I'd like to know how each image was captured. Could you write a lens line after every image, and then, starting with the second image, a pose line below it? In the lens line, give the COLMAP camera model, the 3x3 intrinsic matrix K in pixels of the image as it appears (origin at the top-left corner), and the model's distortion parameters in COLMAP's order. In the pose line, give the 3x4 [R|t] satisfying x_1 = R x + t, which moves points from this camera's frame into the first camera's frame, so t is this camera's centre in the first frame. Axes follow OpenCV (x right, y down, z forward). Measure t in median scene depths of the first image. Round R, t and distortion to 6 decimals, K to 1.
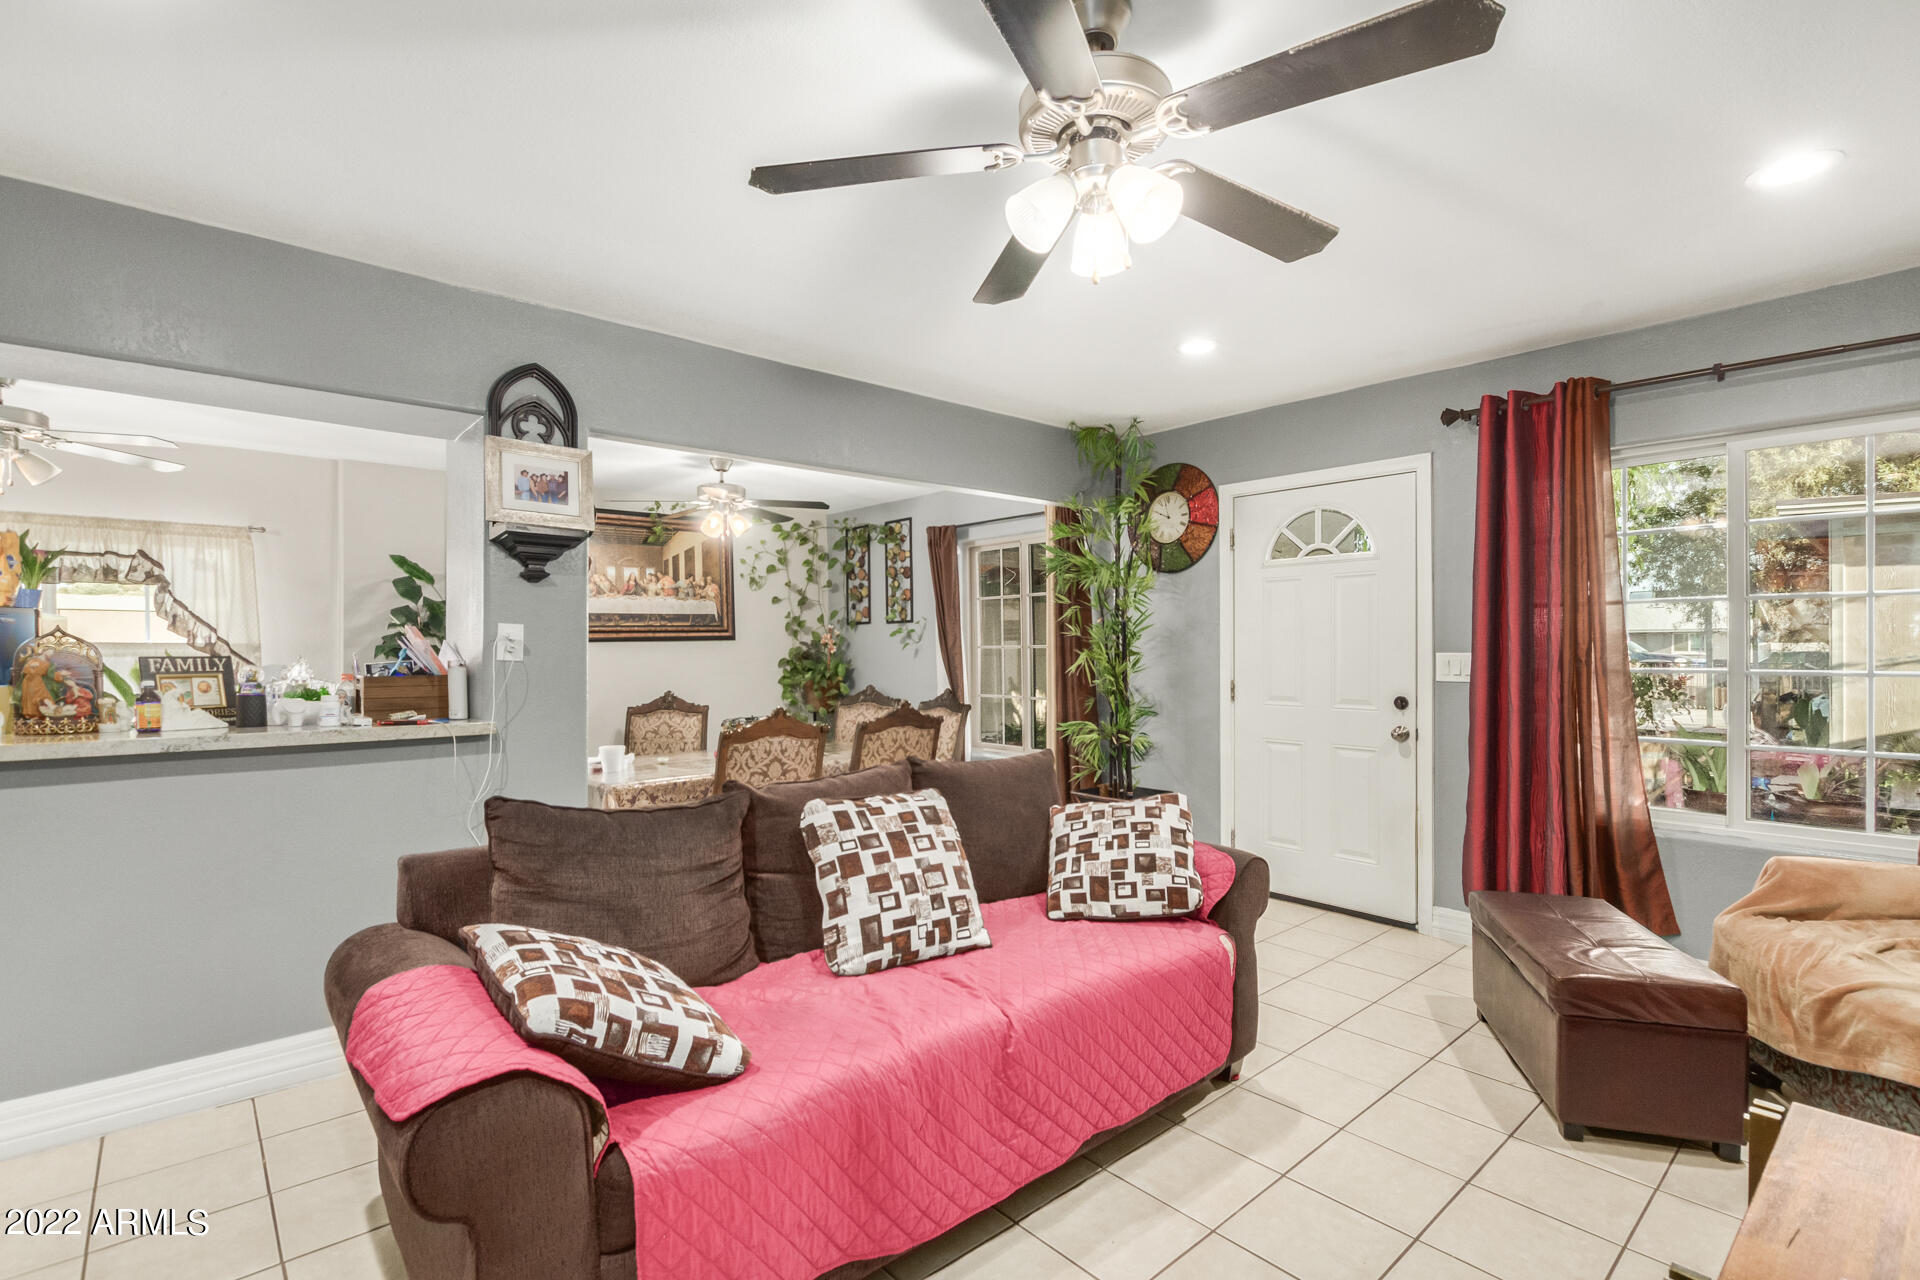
lens RADIAL K [[876.3, 0, 947.5], [0, 876.3, 671.7], [0, 0, 1]] dist [0.000295, -0.000093]
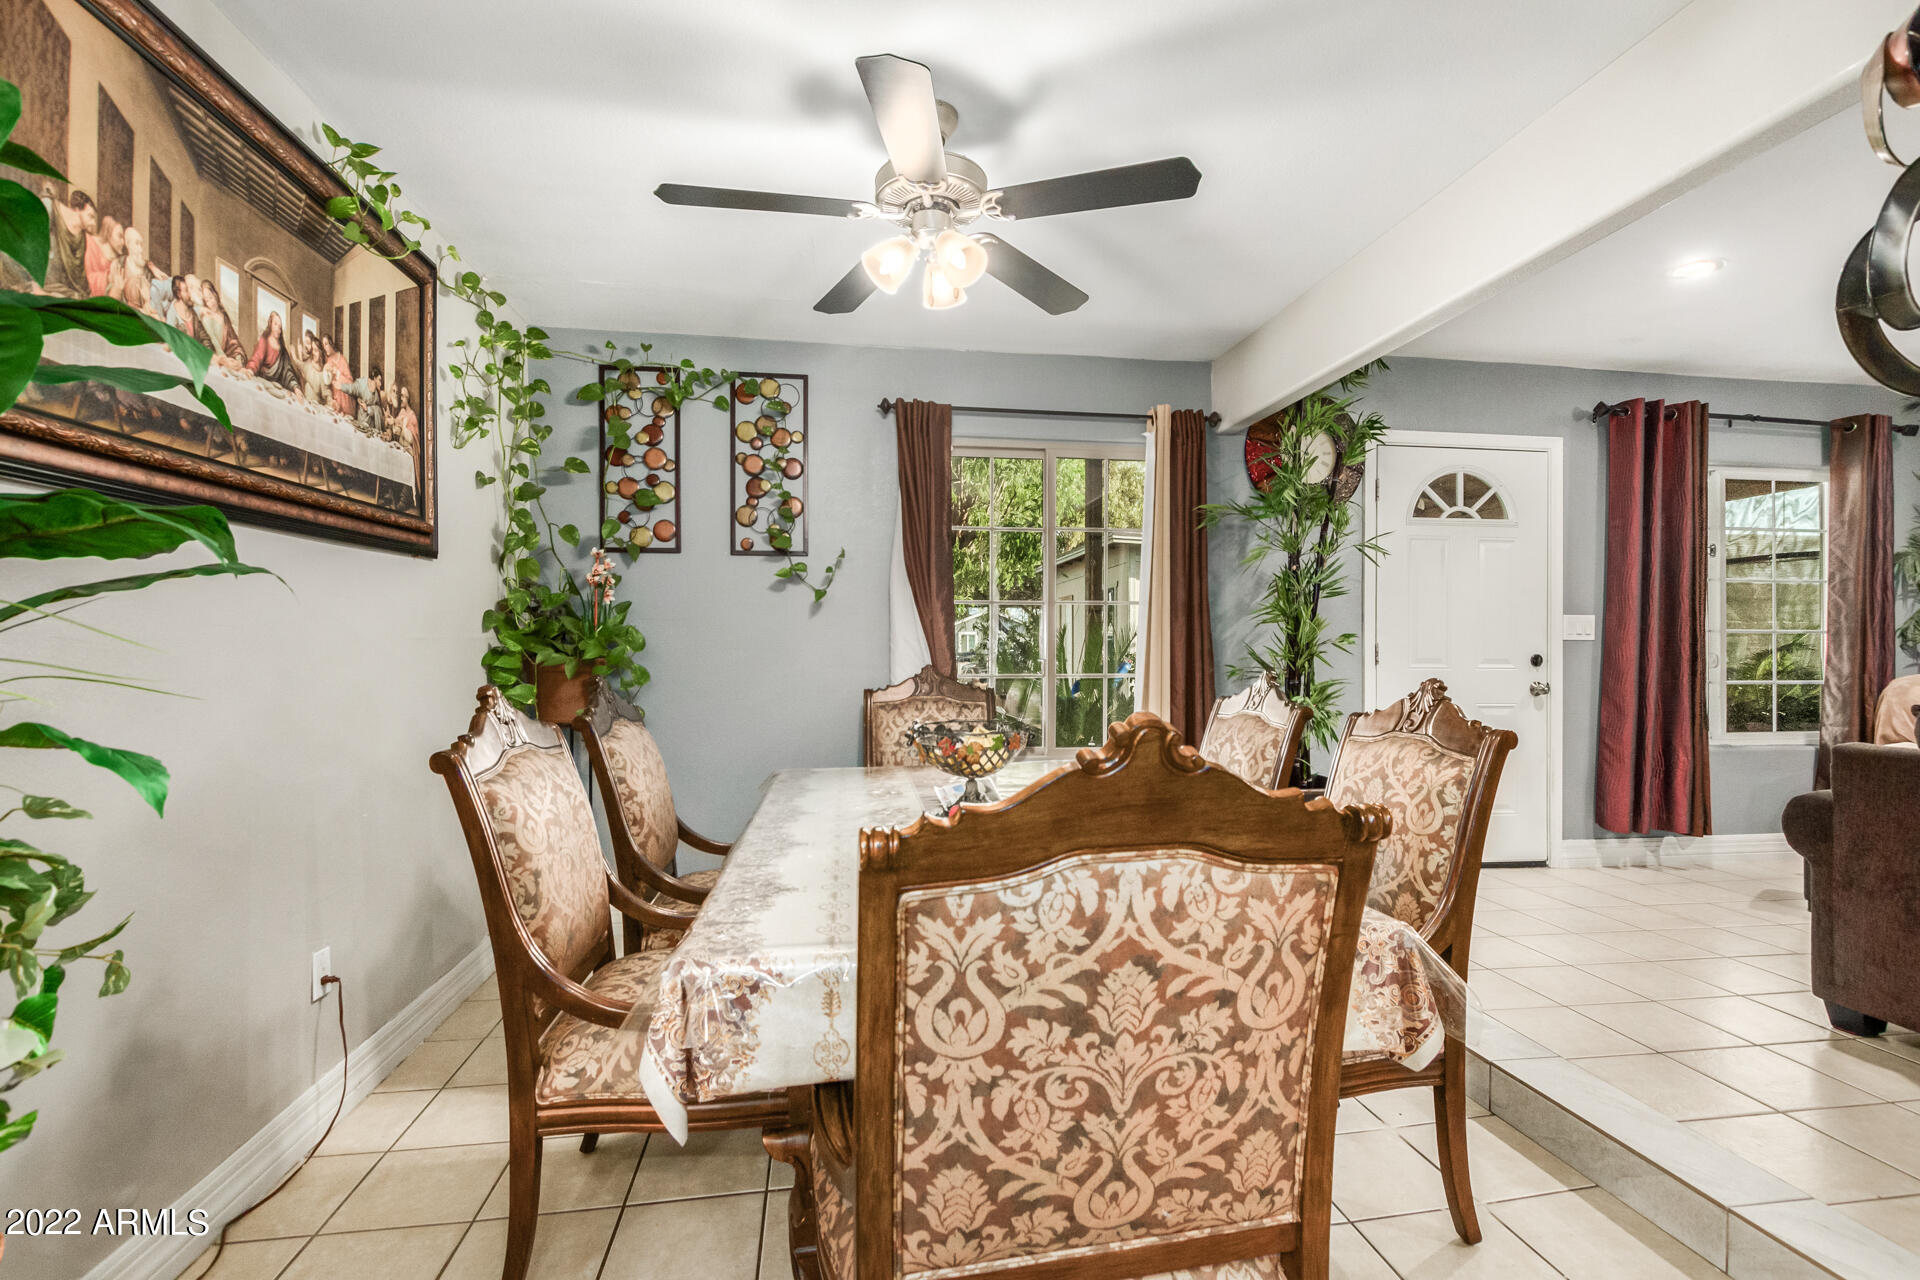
lens RADIAL K [[884.7, 0, 959.9], [0, 884.7, 641.0], [0, 0, 1]] dist [-0.000241, -0.000229]
pose [[0.538228, 0.016032, 0.842647, -0.462904], [0.016354, 0.999432, -0.029461, 0.018293], [-0.842641, 0.029638, 0.537660, 0.582942]]
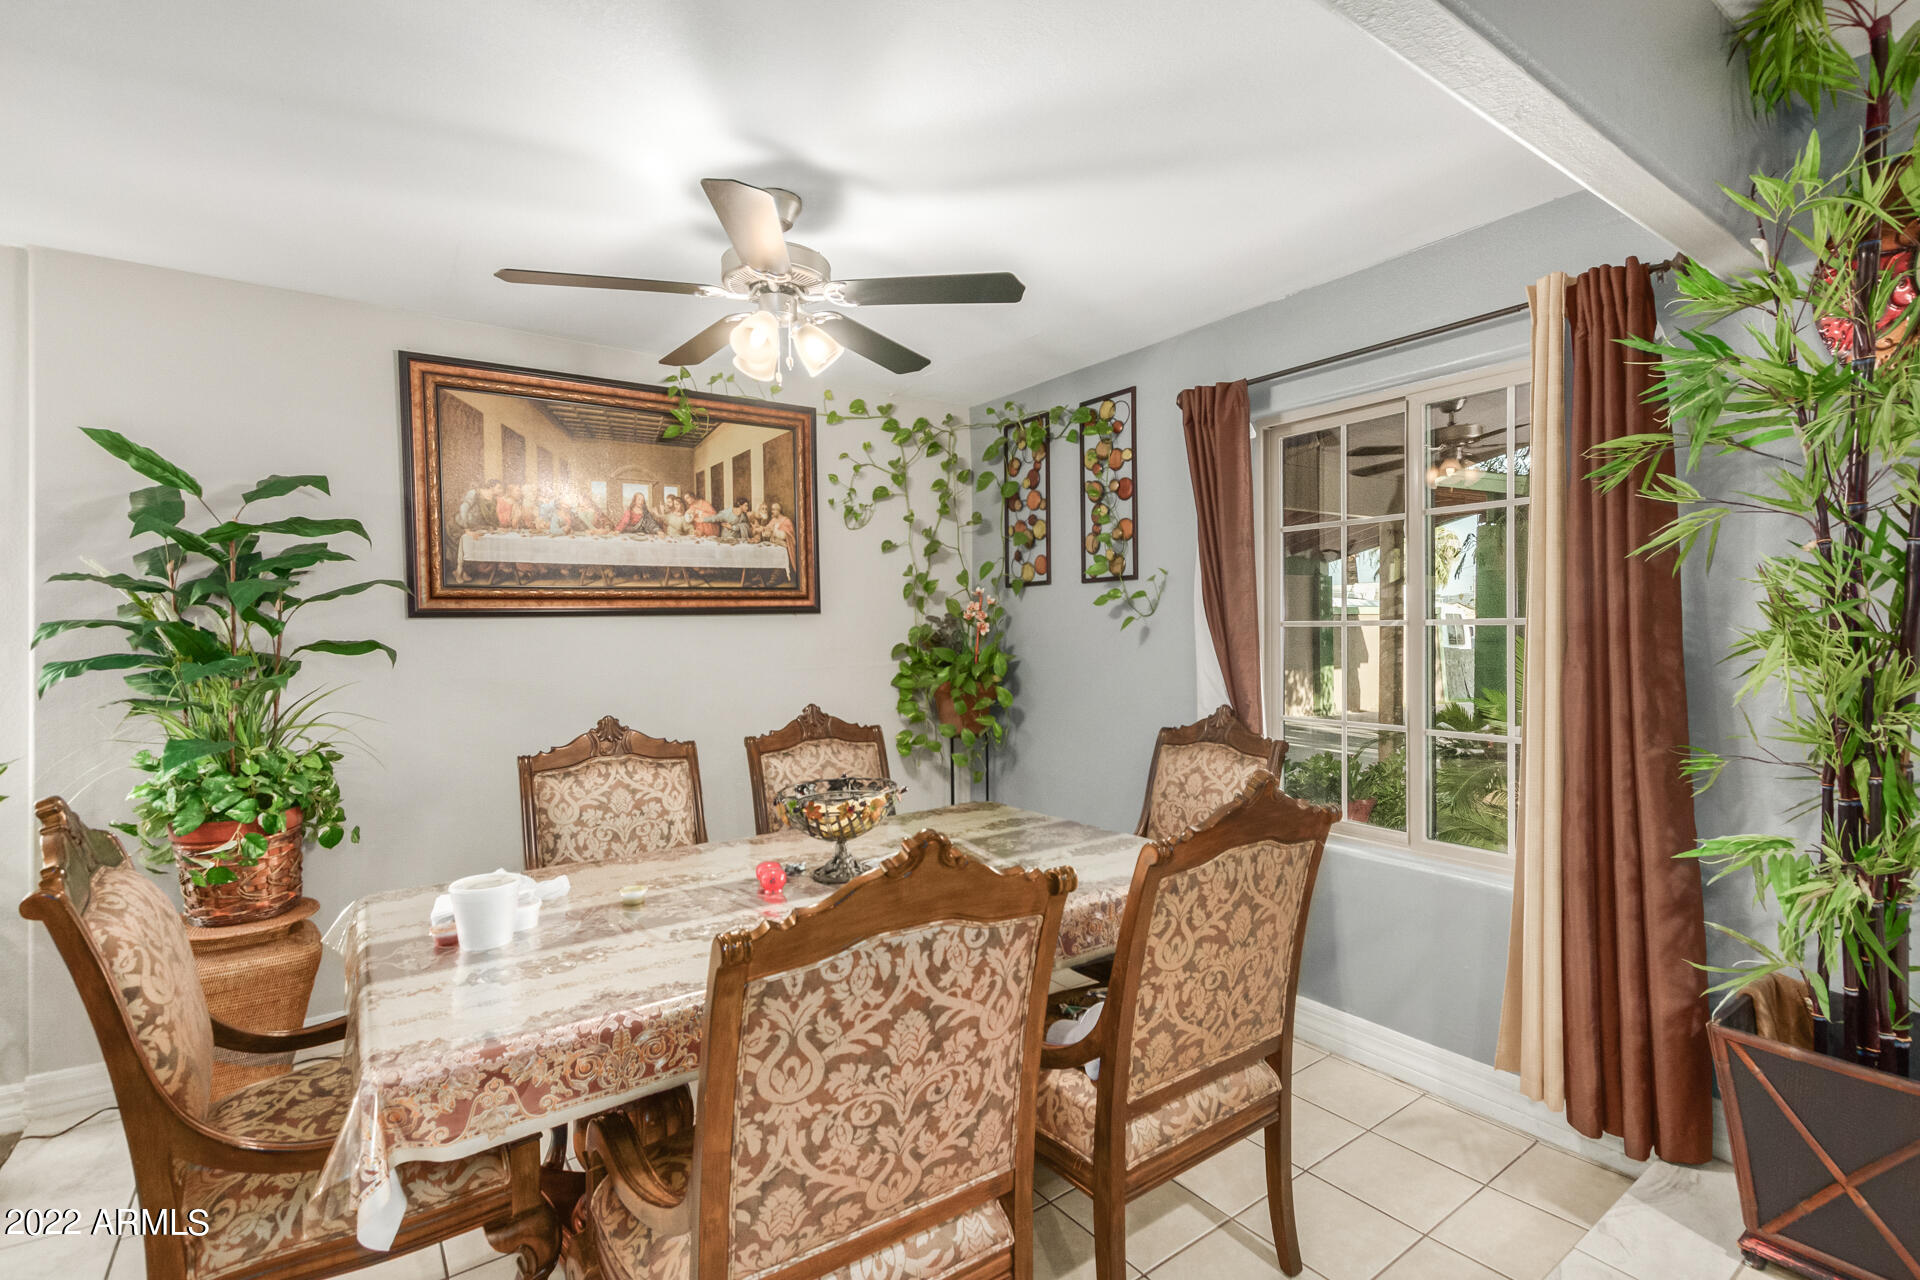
lens RADIAL K [[870.5, 0, 959.0], [0, 870.5, 636.4], [0, 0, 1]] dist [-0.000252, -0.000024]
pose [[0.995010, -0.000640, -0.099777, -0.093101], [-0.001007, 0.999864, -0.016452, -0.011284], [0.099774, 0.016471, 0.994874, 0.436946]]
